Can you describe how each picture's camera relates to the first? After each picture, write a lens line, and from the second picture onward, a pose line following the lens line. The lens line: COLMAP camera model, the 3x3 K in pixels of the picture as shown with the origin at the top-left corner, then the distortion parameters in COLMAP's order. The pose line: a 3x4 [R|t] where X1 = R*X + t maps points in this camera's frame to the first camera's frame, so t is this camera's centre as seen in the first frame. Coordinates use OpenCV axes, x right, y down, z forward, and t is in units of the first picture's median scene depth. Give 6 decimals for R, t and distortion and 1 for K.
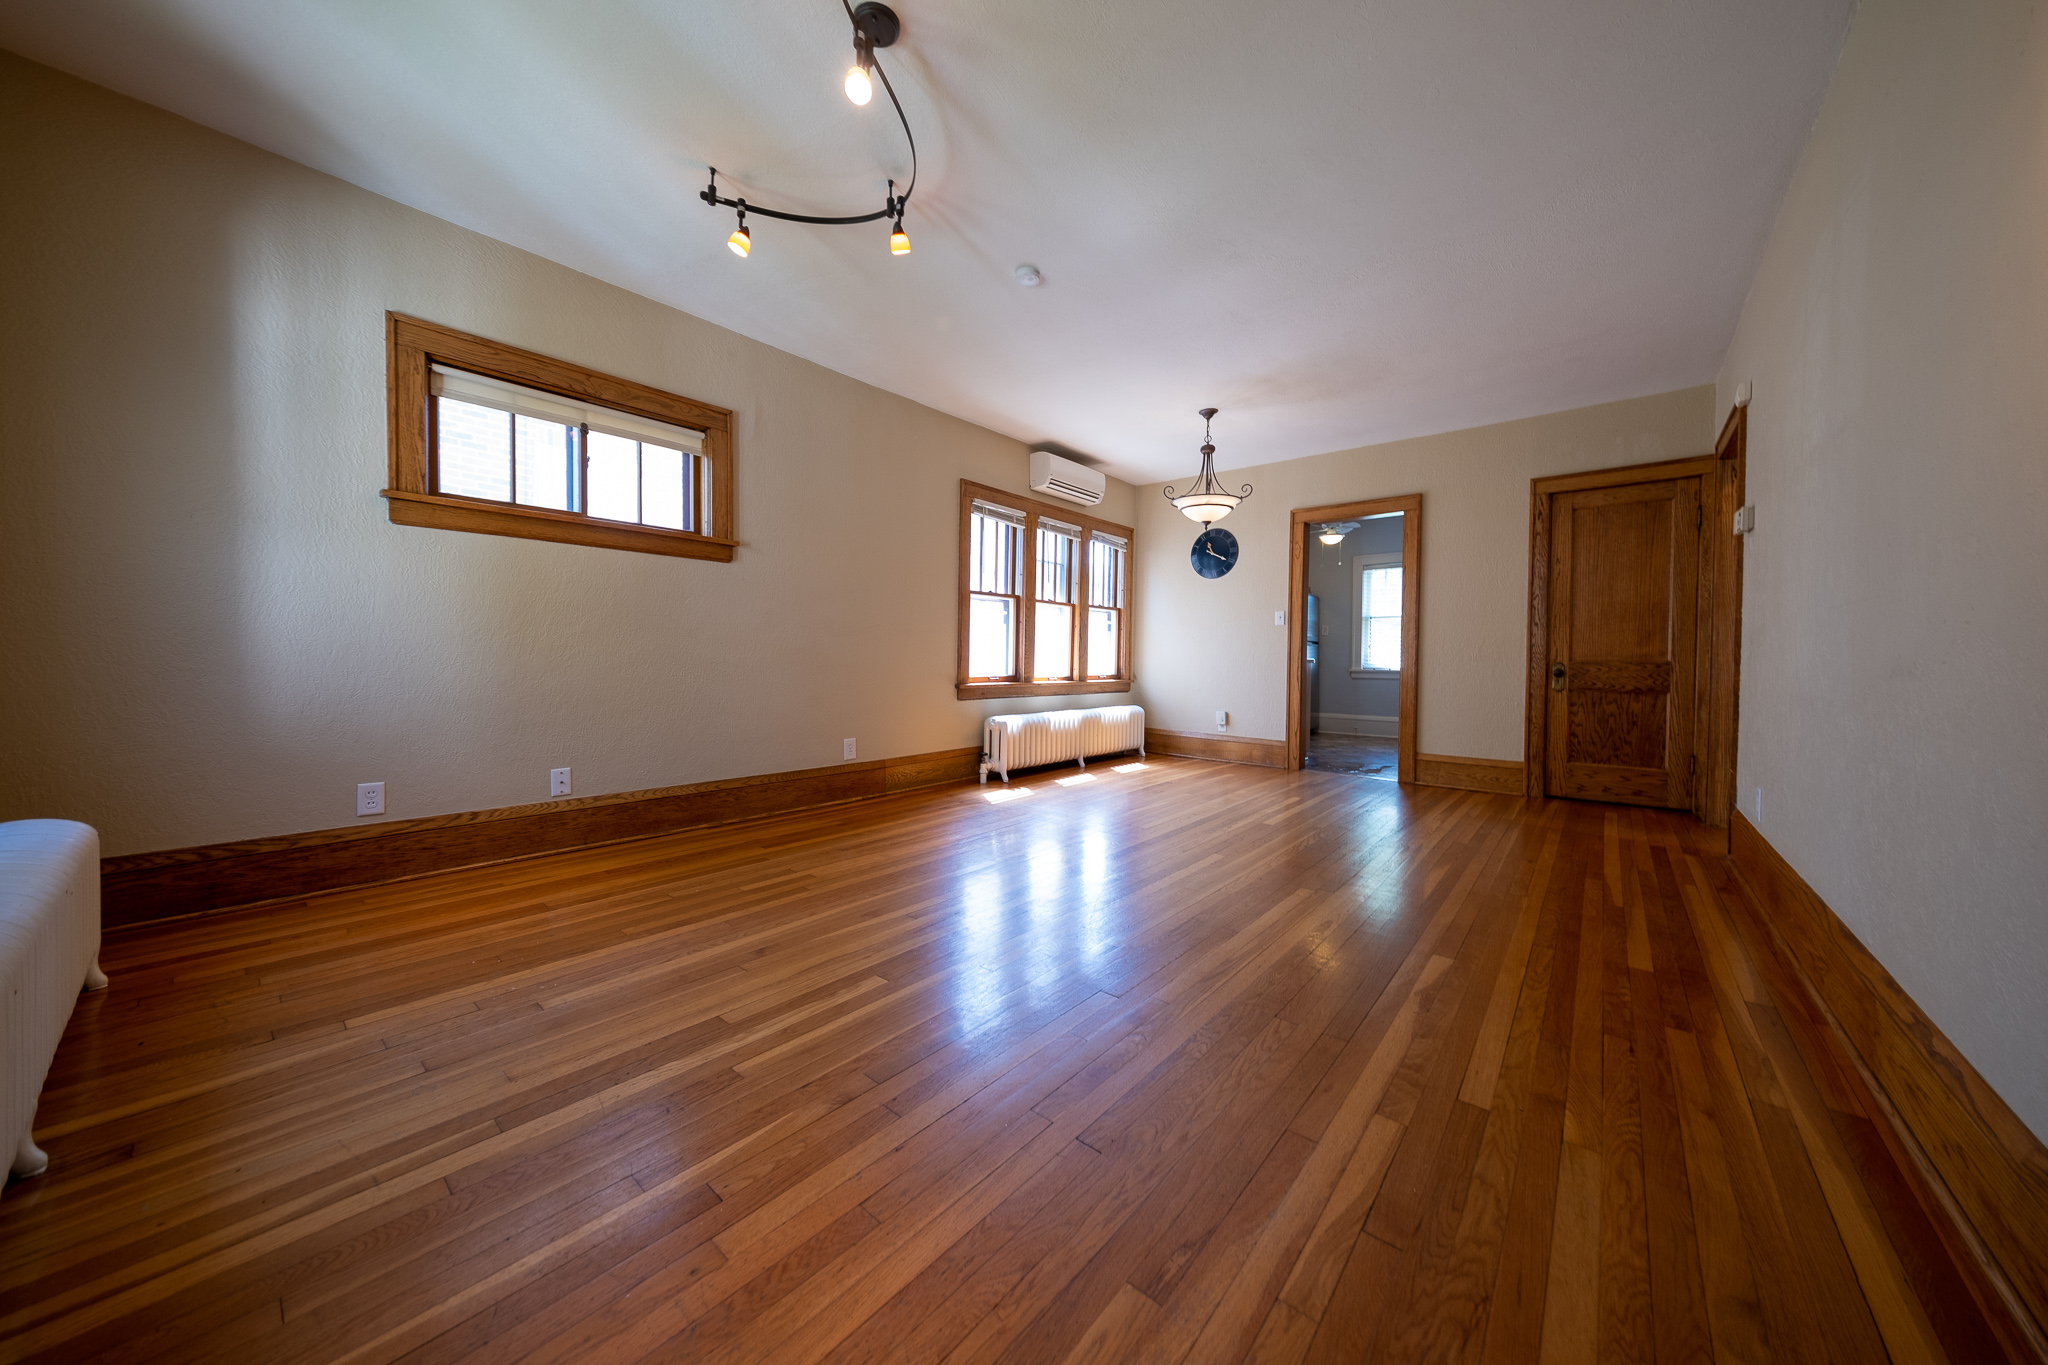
lens RADIAL K [[696.7, 0, 1017.7], [0, 696.7, 675.2], [0, 0, 1]] dist [0.010417, -0.006860]
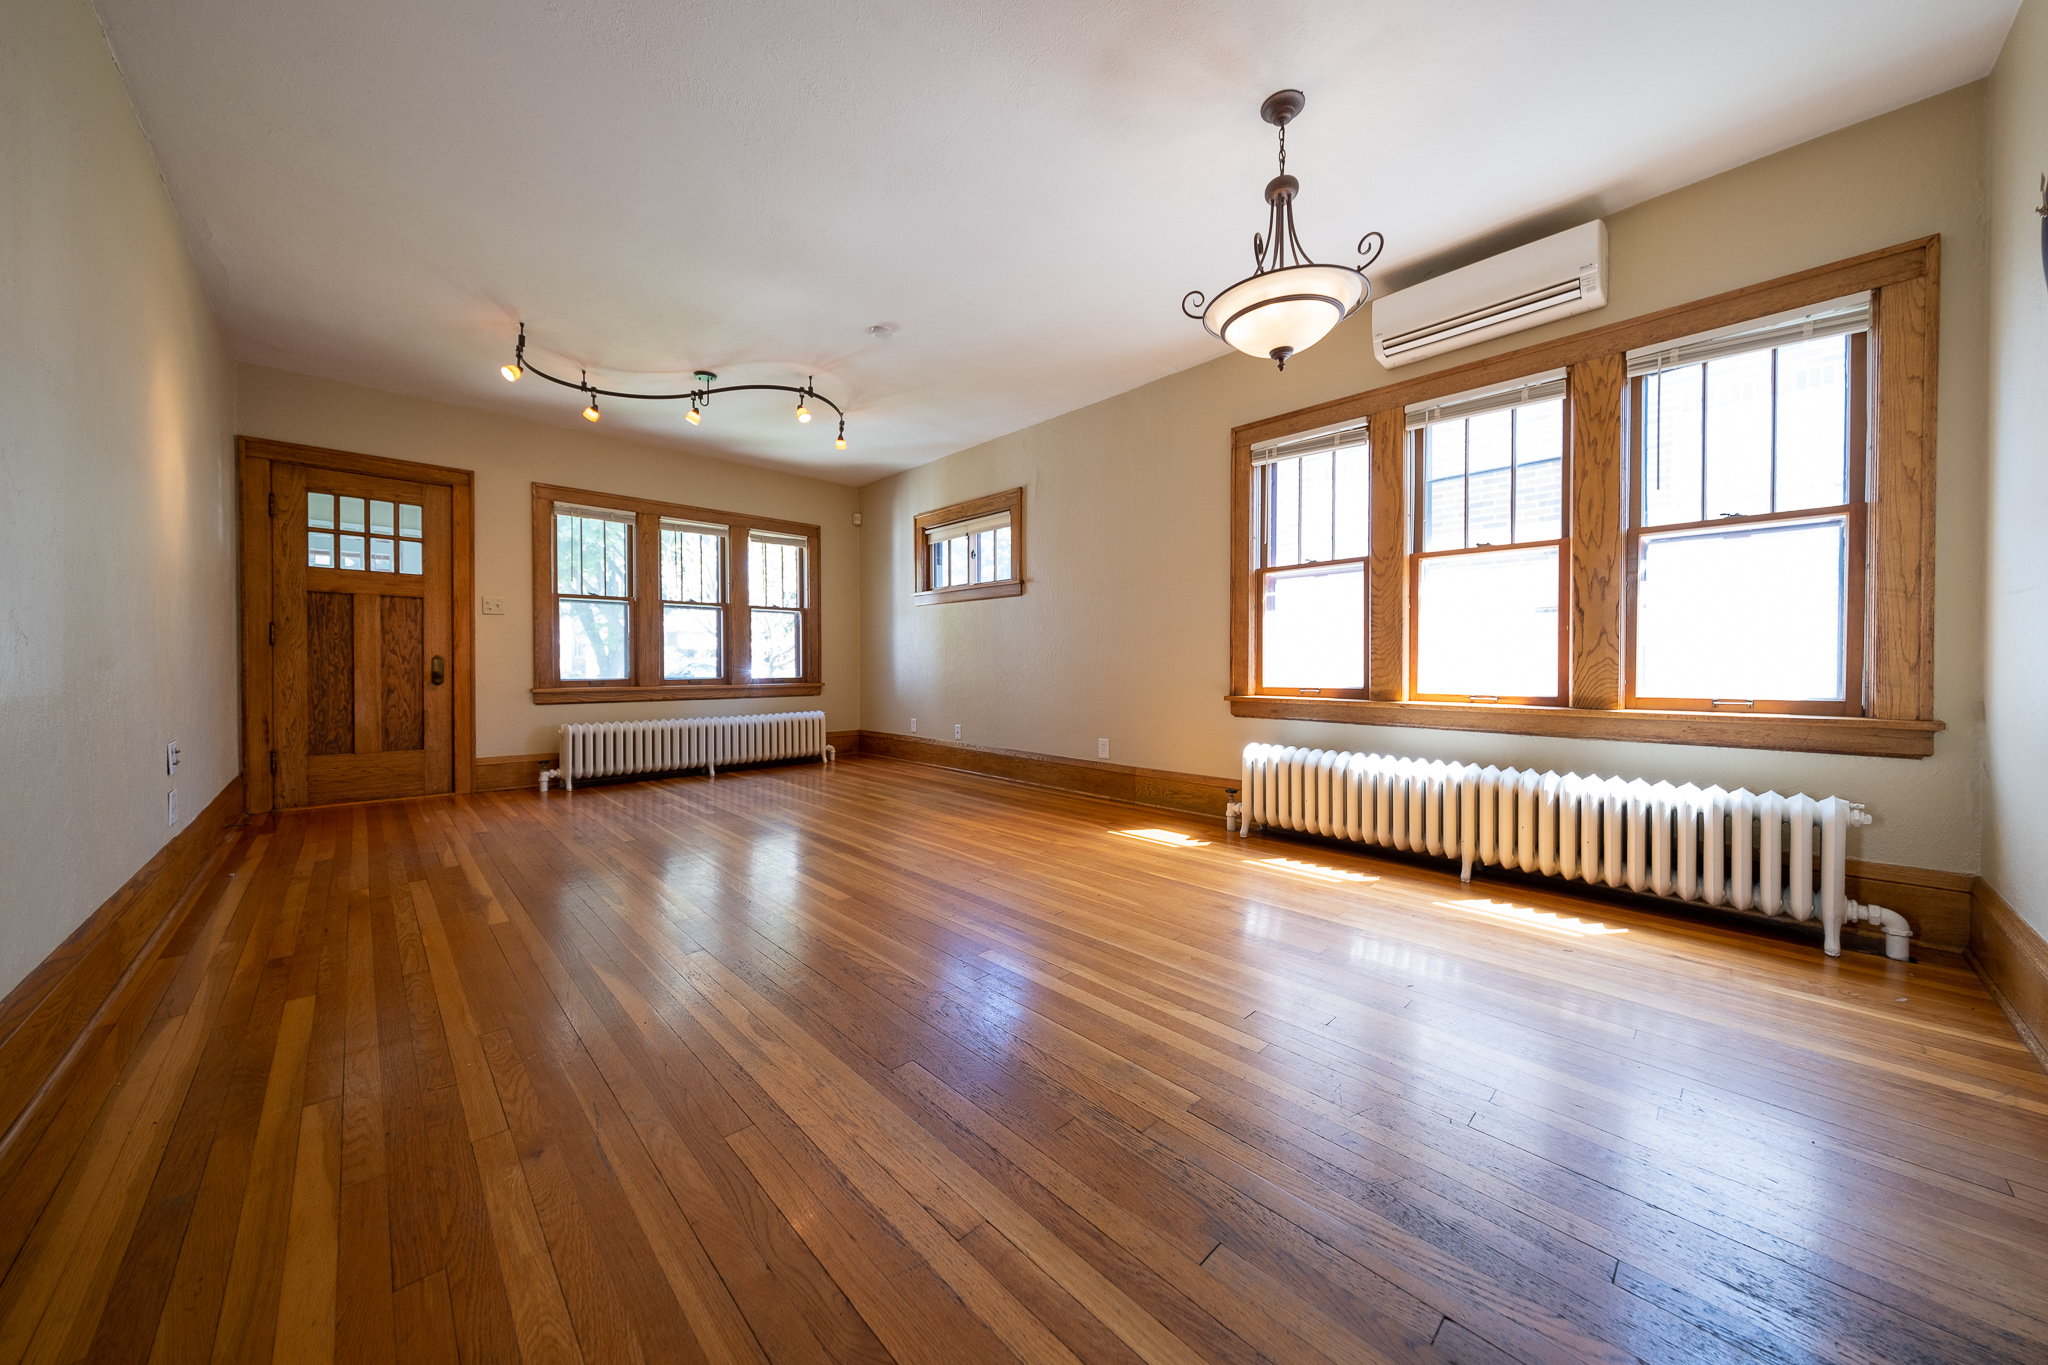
lens RADIAL K [[696.7, 0, 1017.7], [0, 696.7, 675.2], [0, 0, 1]] dist [0.010417, -0.006860]
pose [[-0.116176, 0.002635, -0.993225, 1.044683], [-0.024826, 0.999676, 0.005556, -0.011146], [0.992918, 0.025303, -0.116073, 1.252316]]
